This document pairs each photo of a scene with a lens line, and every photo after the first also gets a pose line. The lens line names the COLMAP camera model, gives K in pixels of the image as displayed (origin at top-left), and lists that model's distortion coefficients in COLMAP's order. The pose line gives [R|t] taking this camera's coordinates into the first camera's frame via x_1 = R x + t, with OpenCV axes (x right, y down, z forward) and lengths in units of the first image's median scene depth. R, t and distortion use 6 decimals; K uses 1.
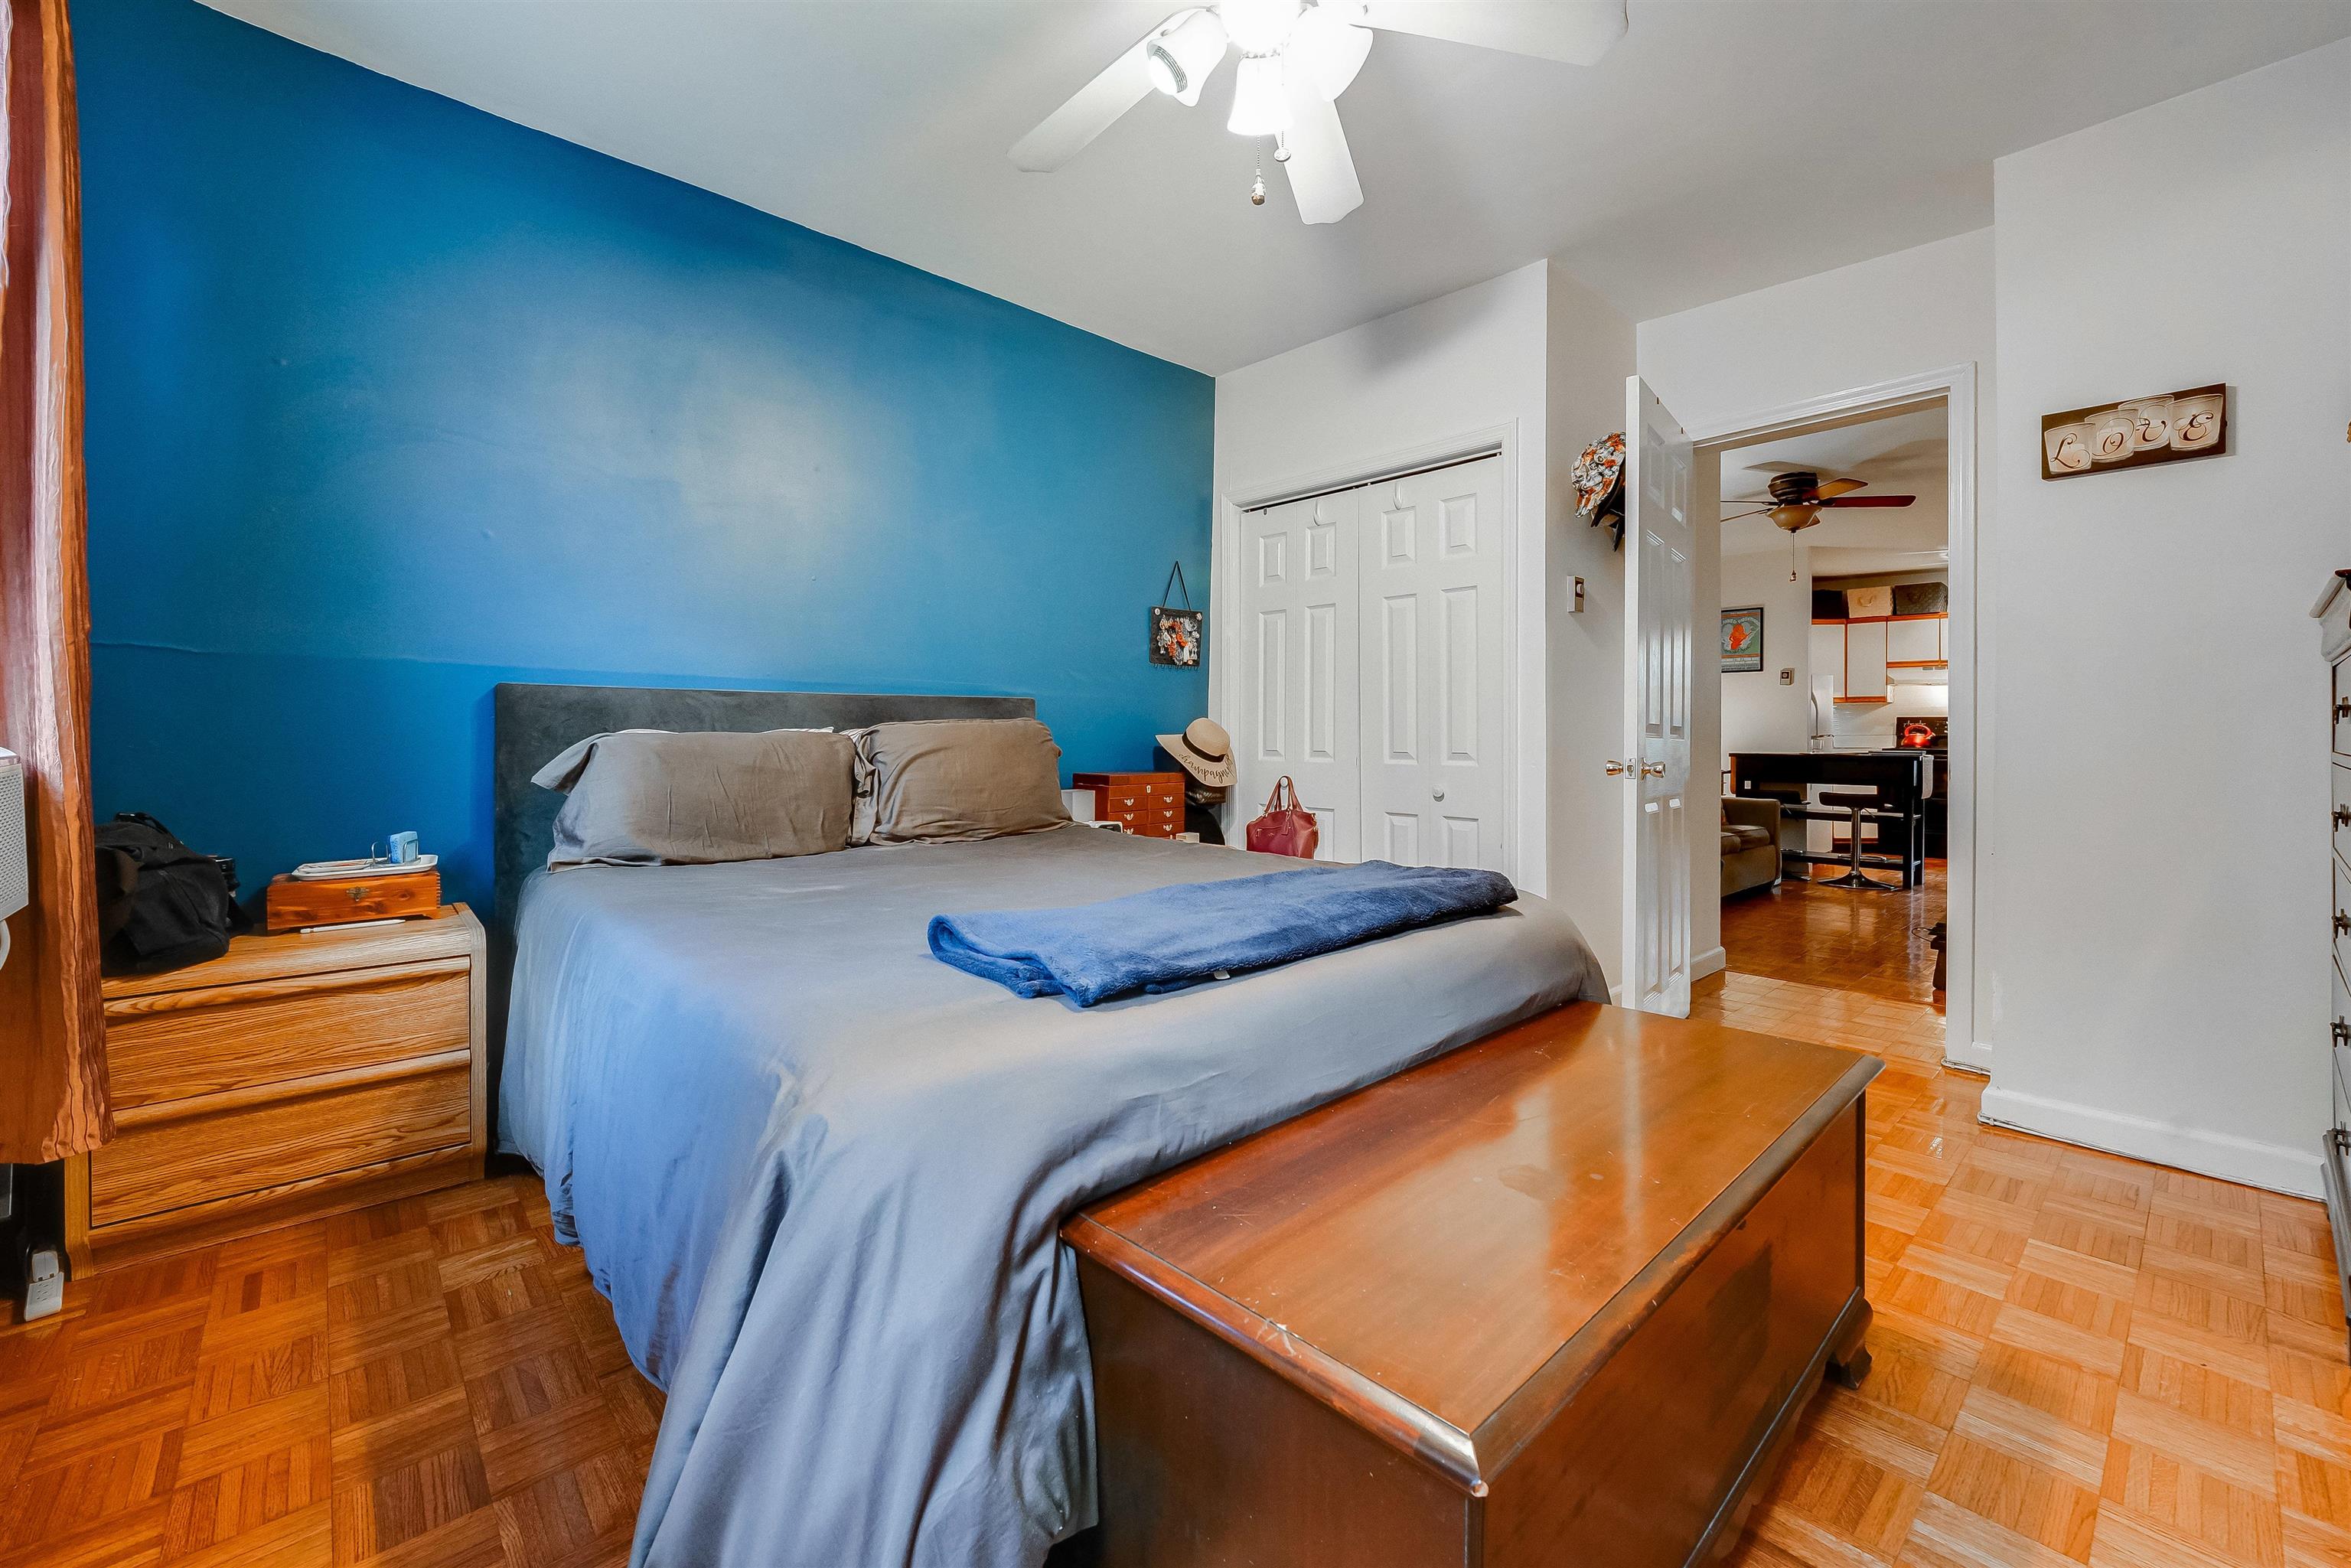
lens RADIAL K [[956.3, 0, 1197.2], [0, 956.3, 736.3], [0, 0, 1]] dist [-0.013892, 0.003839]
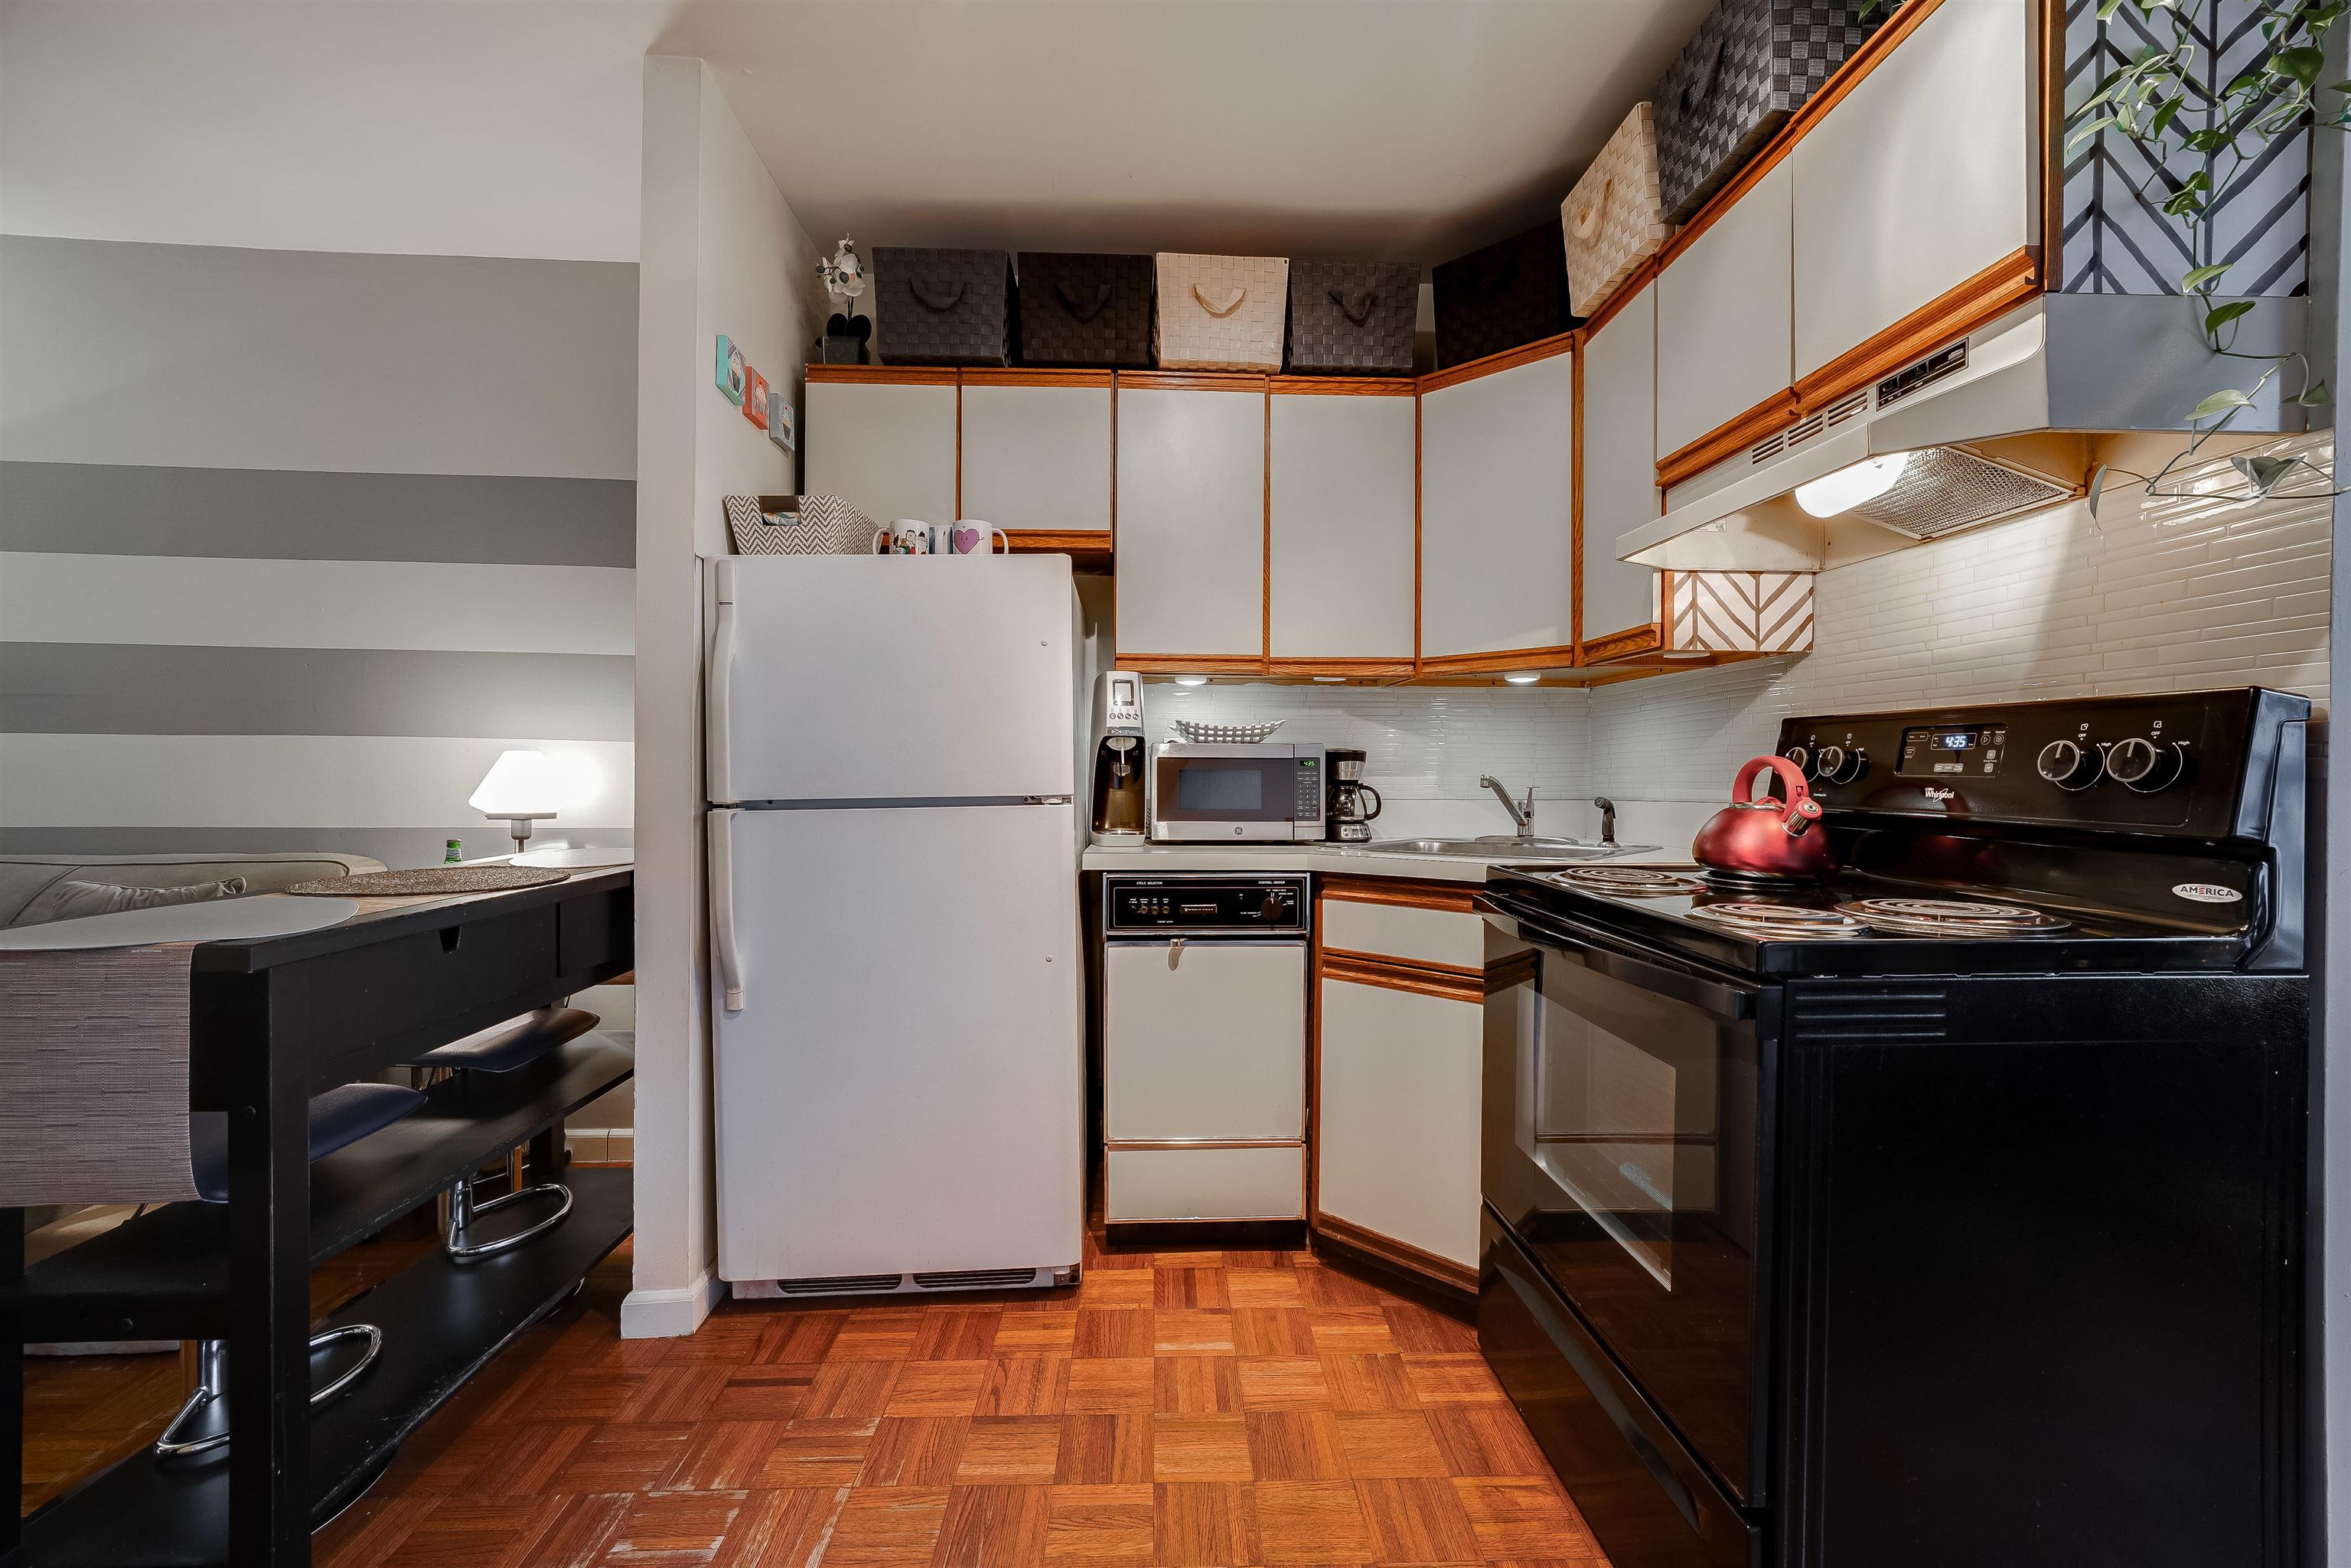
lens RADIAL K [[937.5, 0, 1175.7], [0, 937.5, 773.8], [0, 0, 1]] dist [-0.011585, 0.003236]
pose [[0.766868, 0.008150, -0.641753, 0.798320], [-0.007398, 0.999965, 0.003859, -0.008473], [0.641763, 0.001788, 0.766901, 0.788466]]
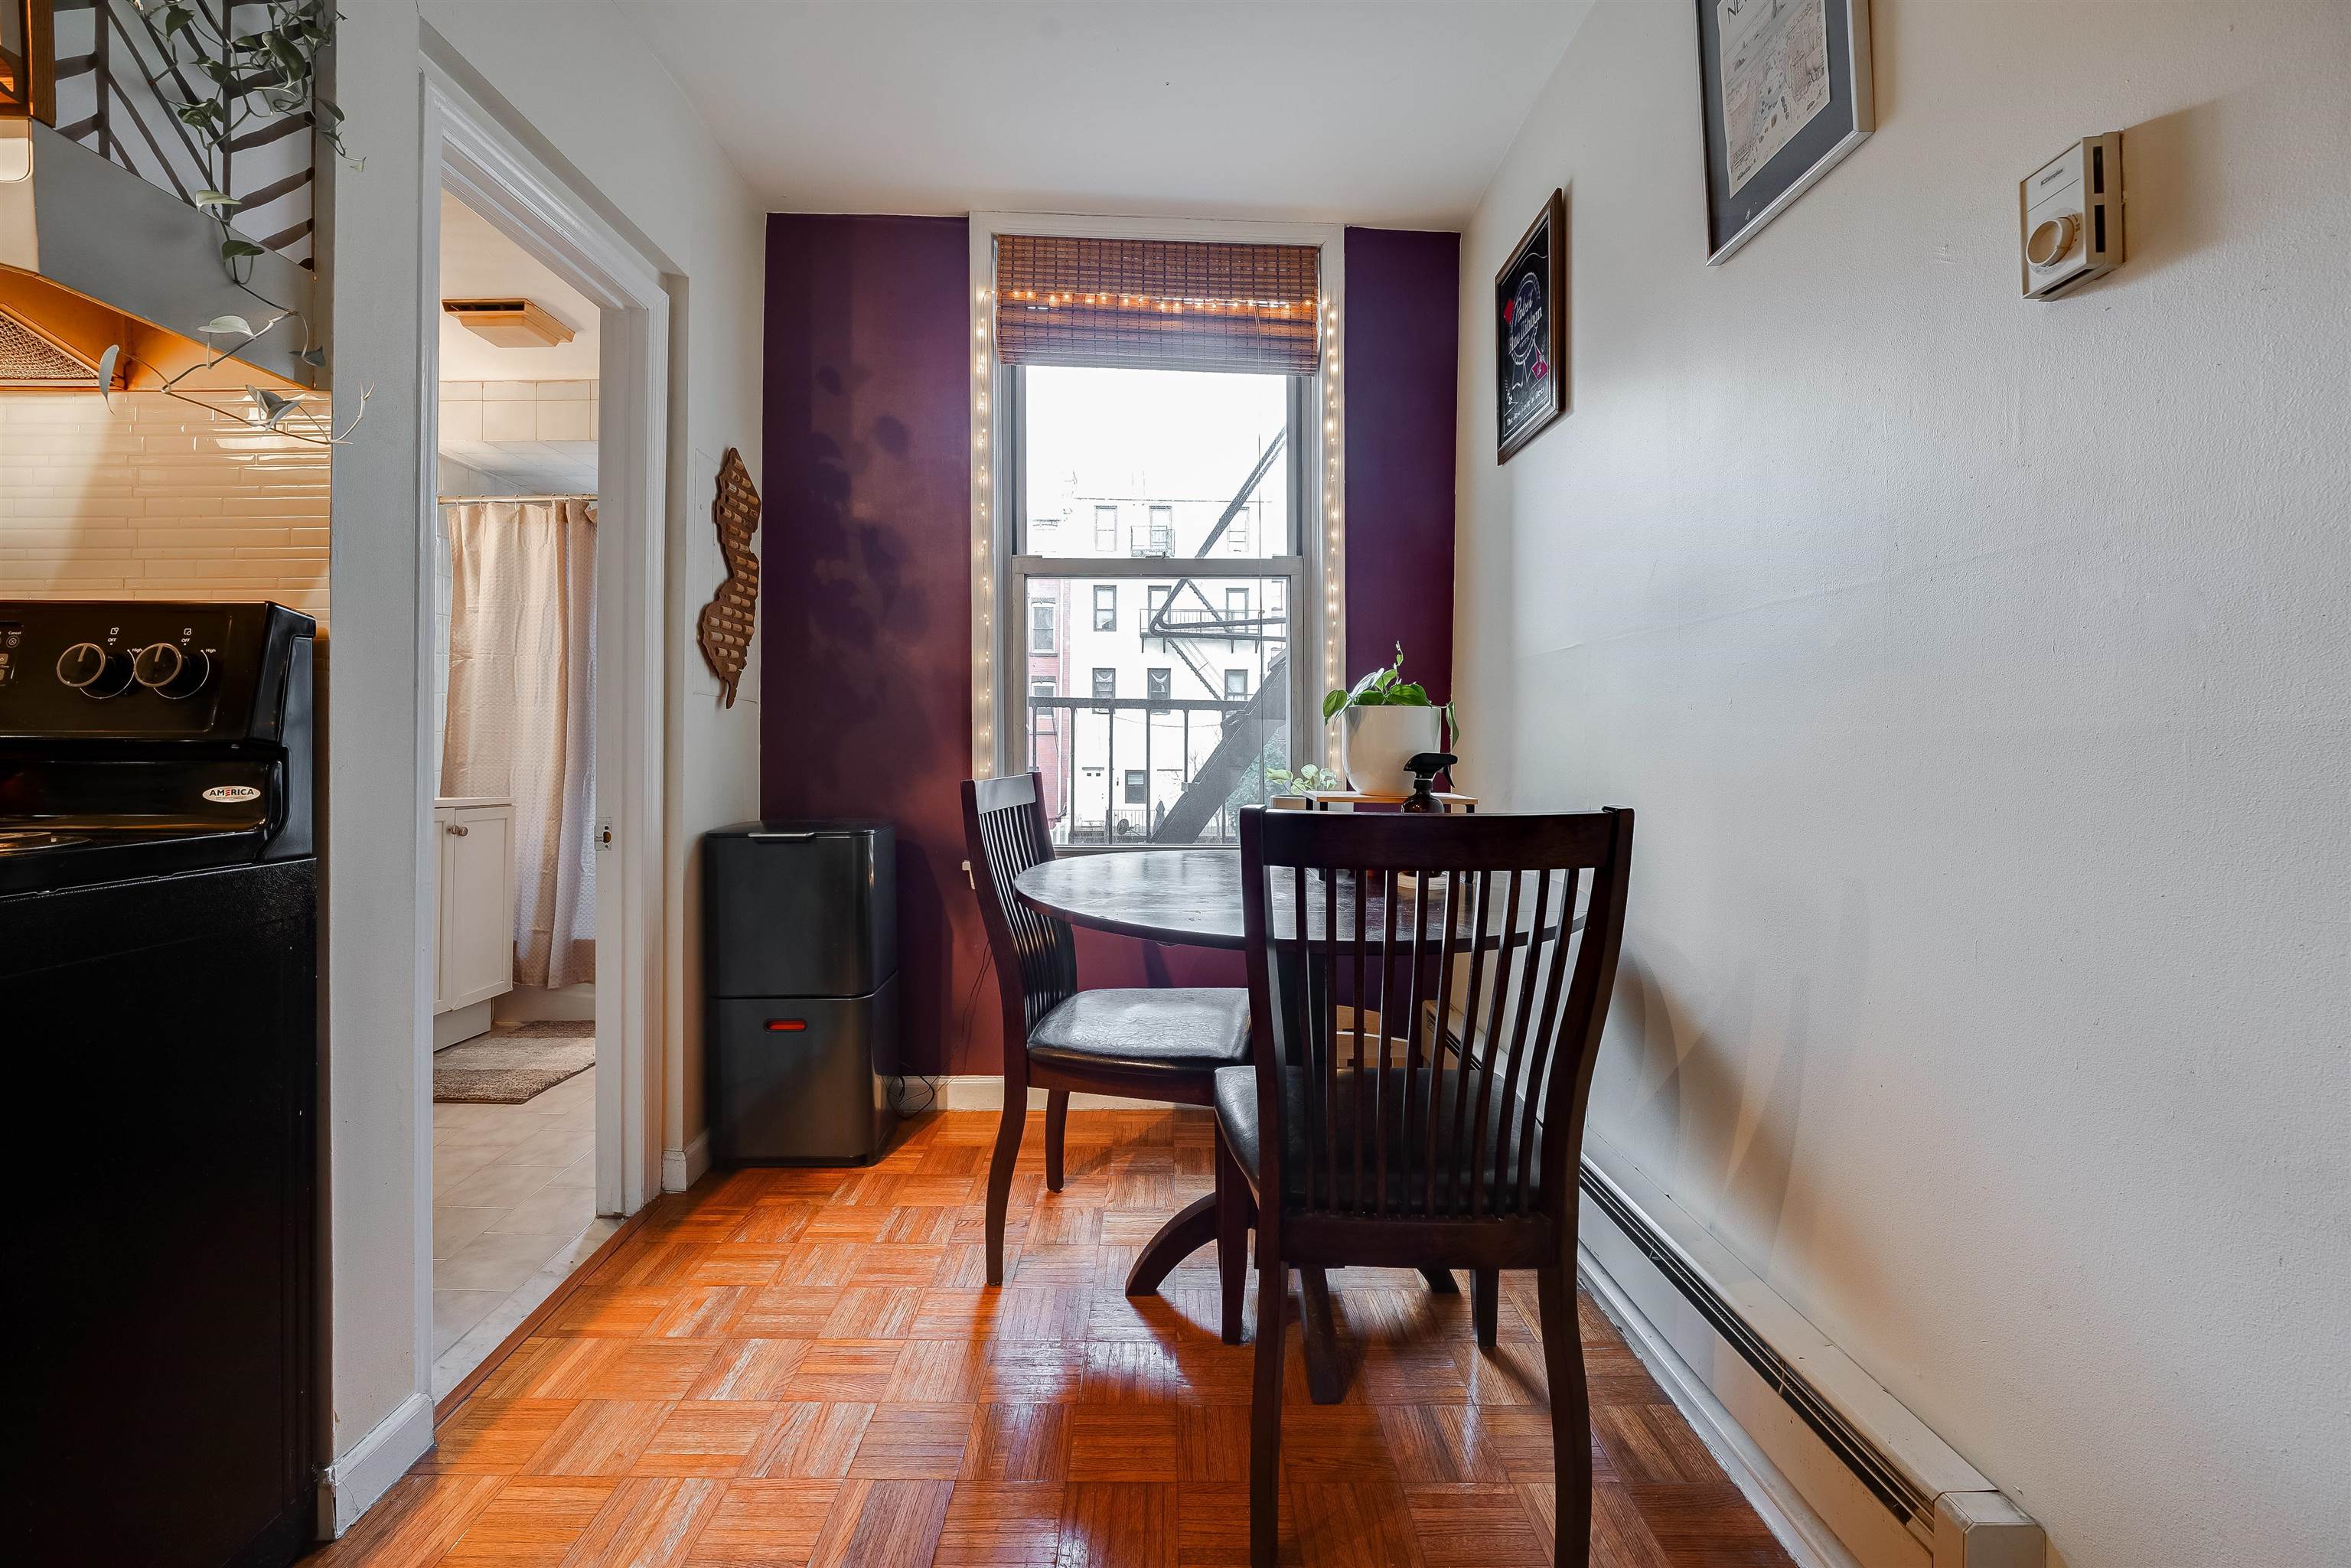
lens RADIAL K [[956.3, 0, 1165.9], [0, 956.3, 736.0], [0, 0, 1]] dist [-0.013892, 0.003839]
pose [[0.662107, 0.005074, 0.749392, 0.812074], [0.004036, 0.999938, -0.010336, 0.001035], [-0.749399, 0.009869, 0.662046, 0.785071]]
